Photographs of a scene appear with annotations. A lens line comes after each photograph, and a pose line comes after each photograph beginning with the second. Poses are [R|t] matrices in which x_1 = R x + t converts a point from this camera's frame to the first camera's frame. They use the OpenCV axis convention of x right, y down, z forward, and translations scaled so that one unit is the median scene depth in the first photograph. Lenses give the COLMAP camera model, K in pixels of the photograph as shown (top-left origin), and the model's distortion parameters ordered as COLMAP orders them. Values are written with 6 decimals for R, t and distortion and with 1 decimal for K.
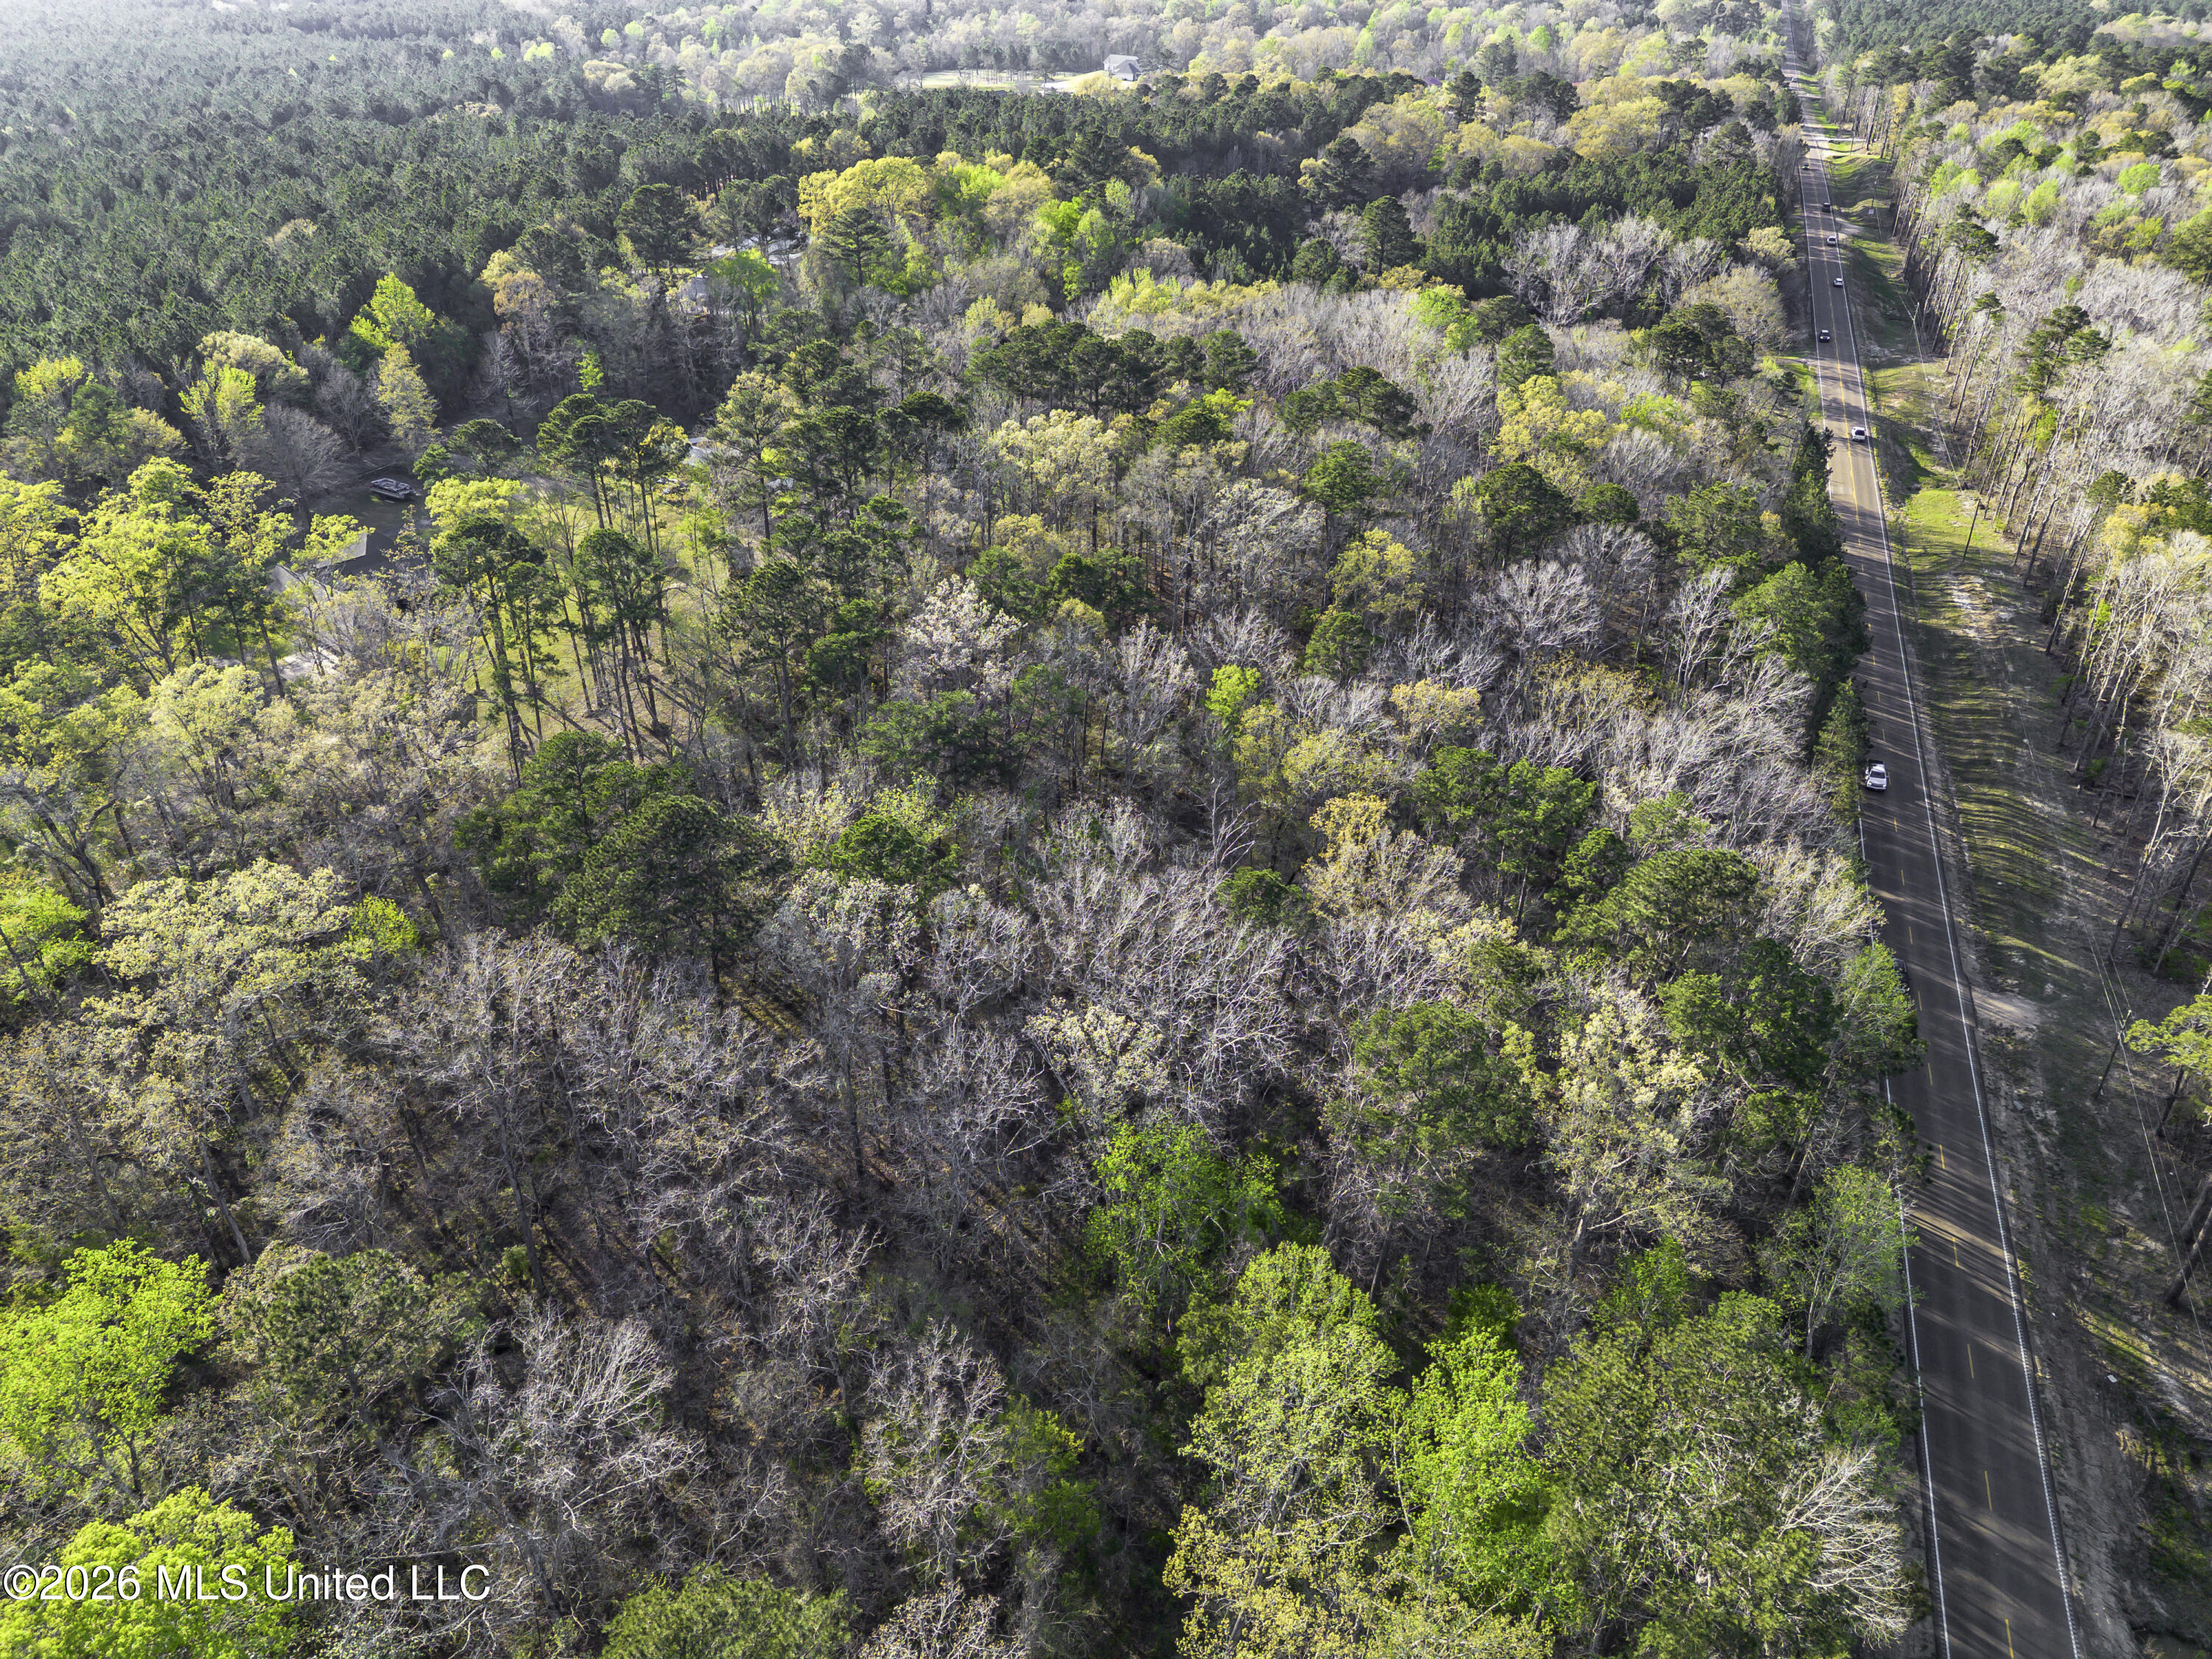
lens RADIAL K [[1553.0, 0, 1106.0], [0, 1553.0, 836.5], [0, 0, 1]] dist [0.076140, -0.064267]
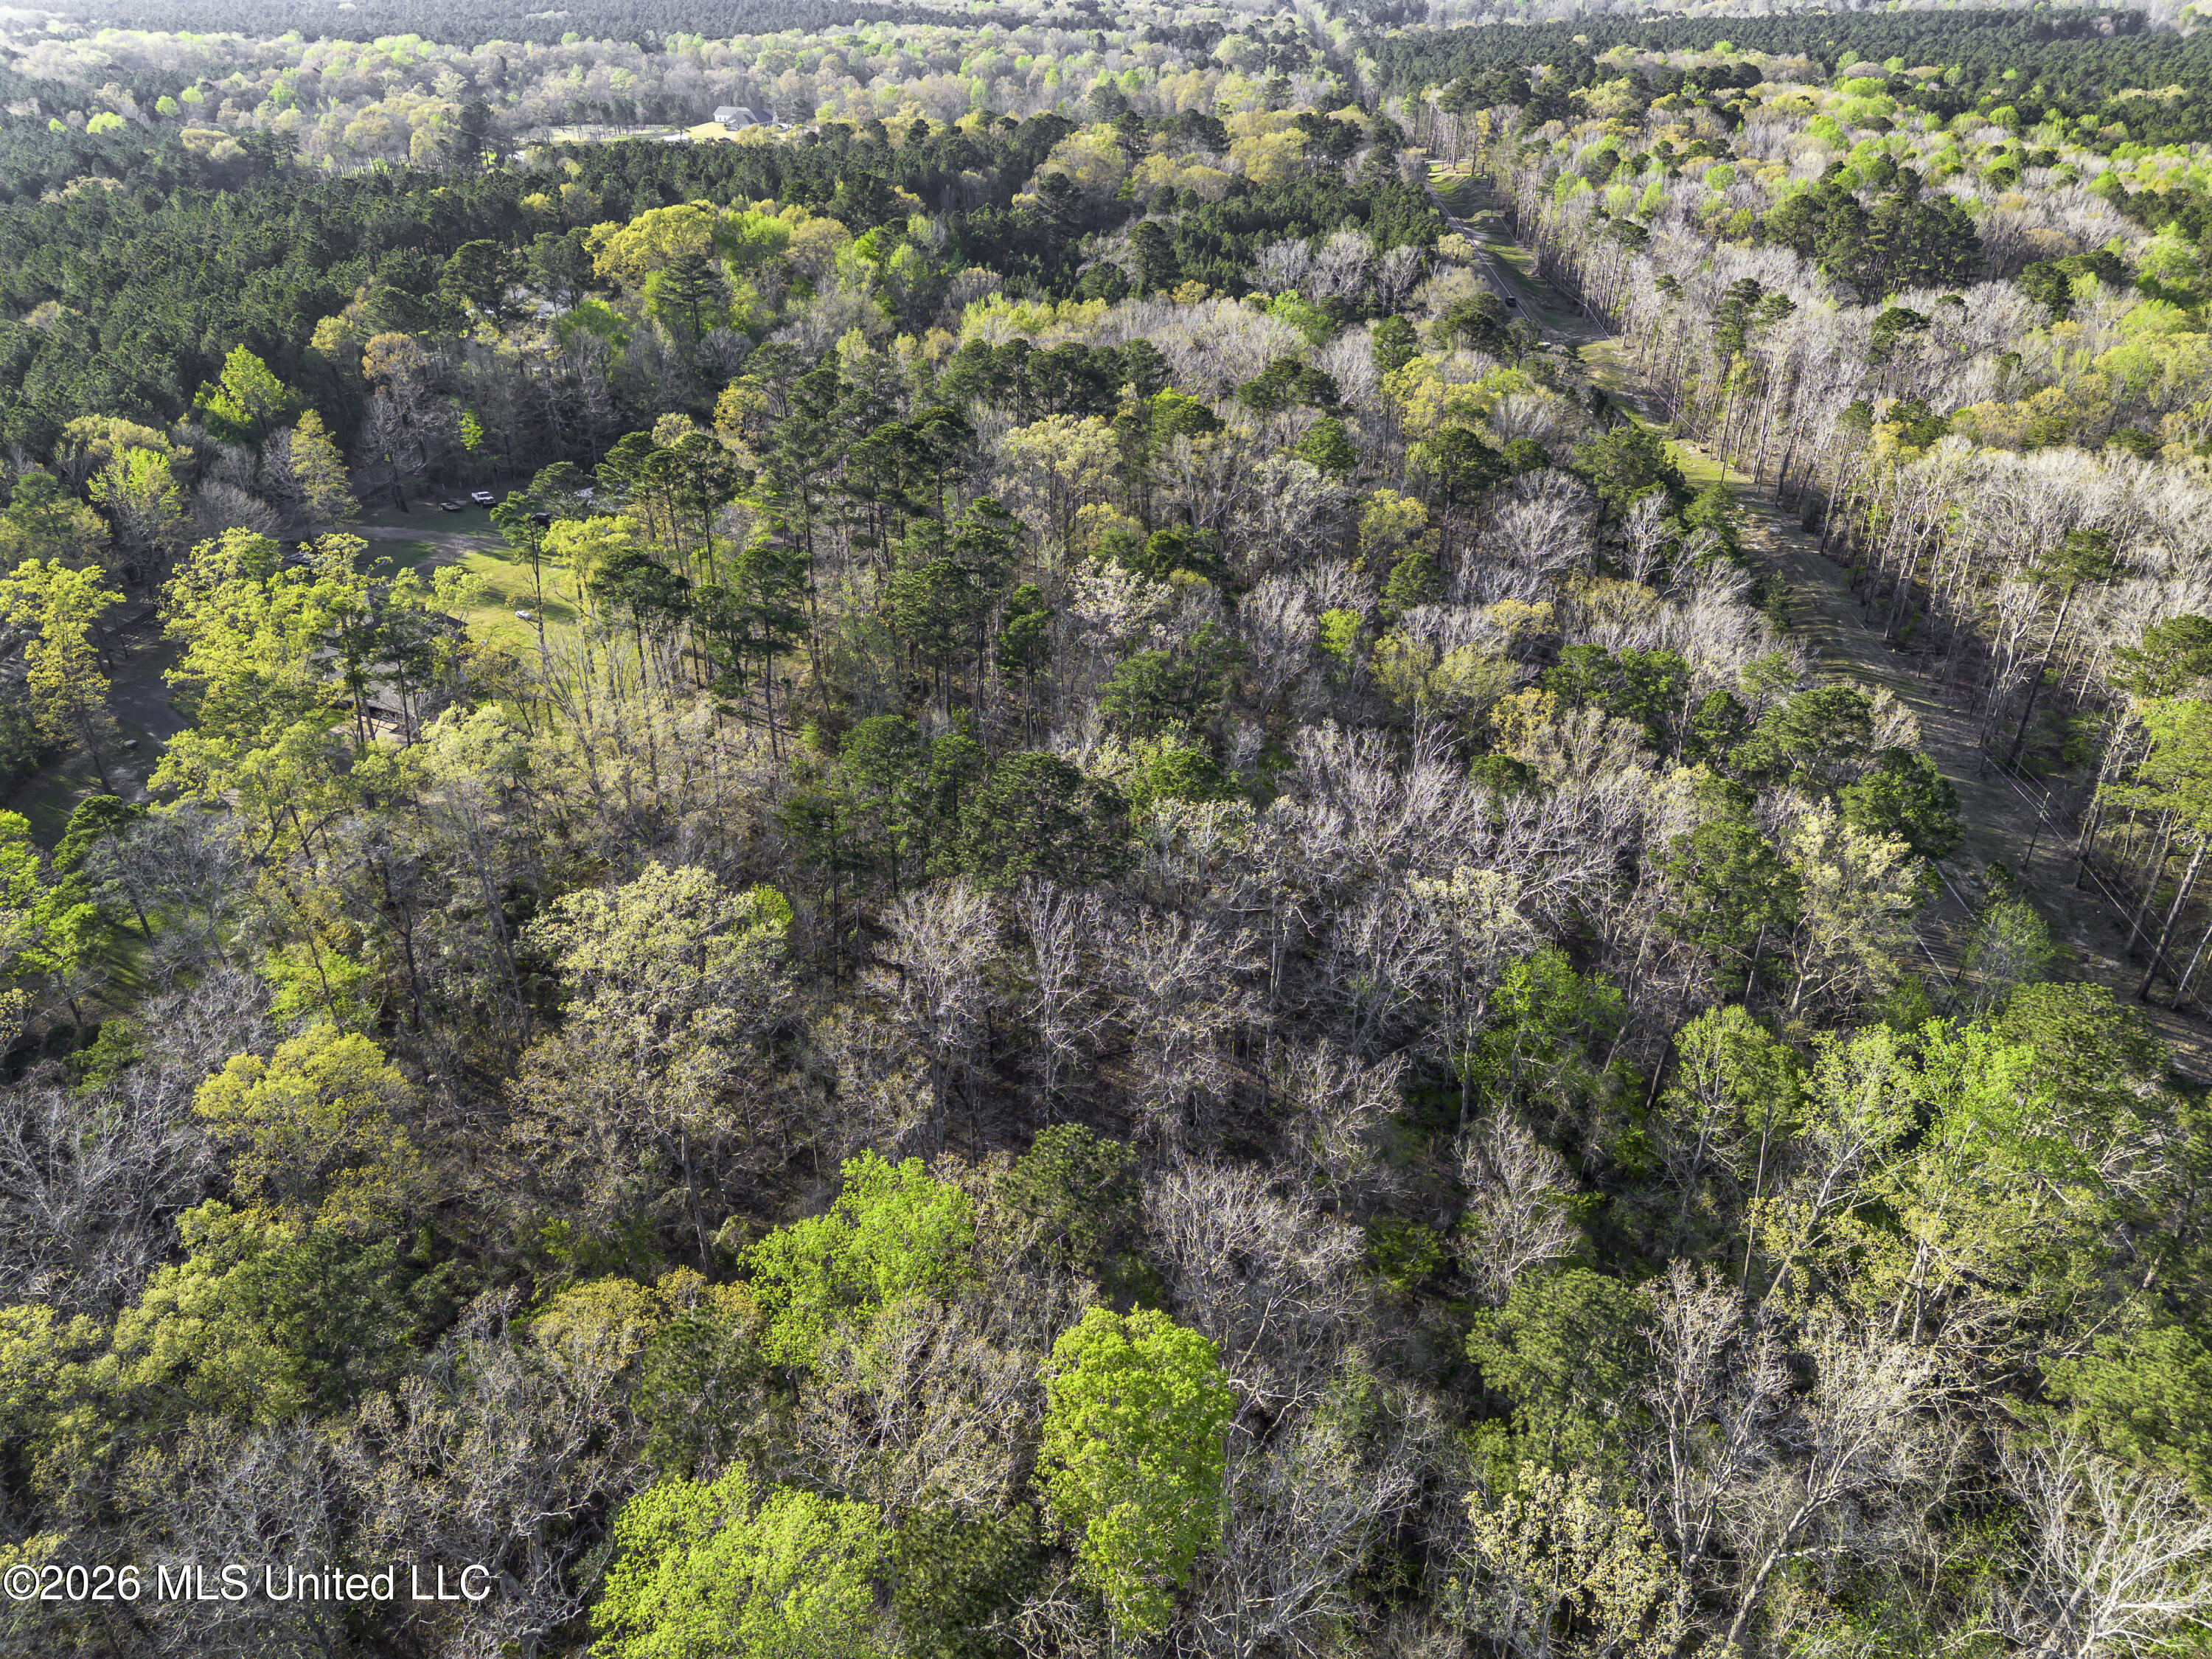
lens RADIAL K [[1553.0, 0, 1106.0], [0, 1553.0, 836.5], [0, 0, 1]] dist [0.076140, -0.064267]
pose [[0.960890, -0.143916, 0.236597, -0.200360], [0.149949, 0.988664, -0.007608, 0.020410], [-0.232820, 0.042788, 0.971578, -0.033402]]
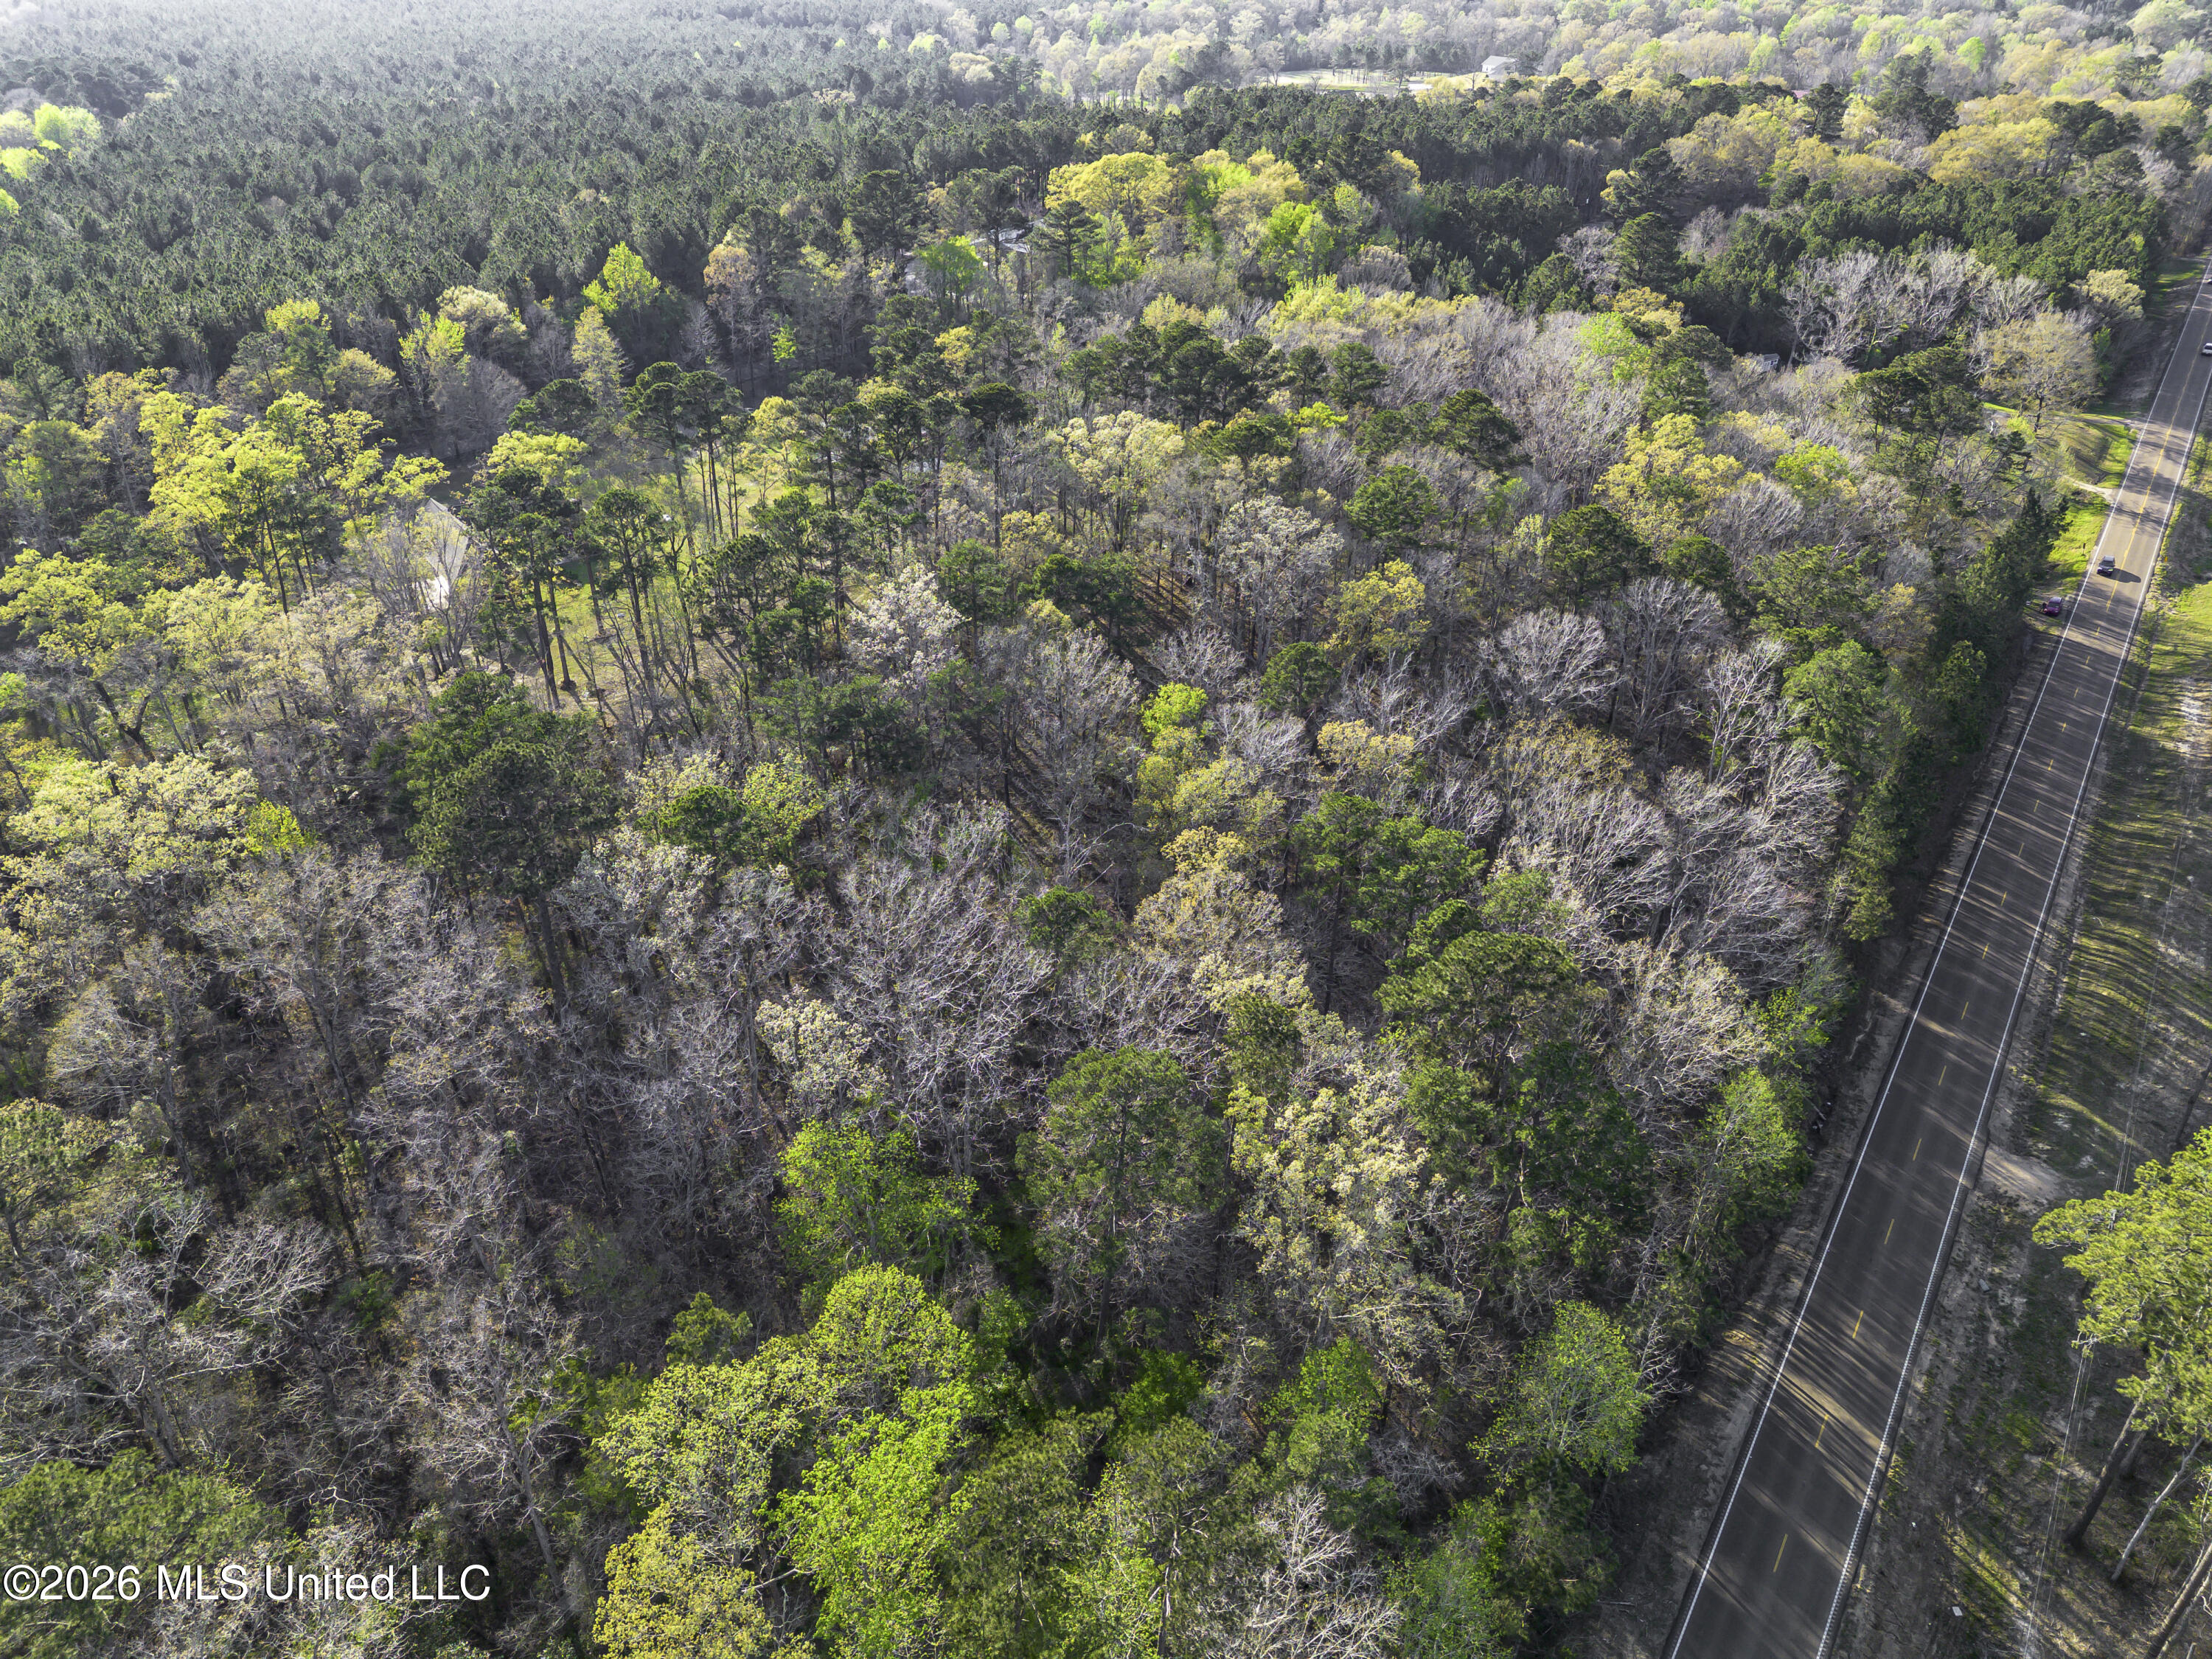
lens RADIAL K [[1553.0, 0, 1106.0], [0, 1553.0, 836.5], [0, 0, 1]] dist [0.076140, -0.064267]
pose [[0.967994, 0.133078, -0.212788, 0.137464], [-0.132855, 0.991016, 0.015414, -0.012875], [0.212927, 0.013349, 0.976977, 0.021469]]
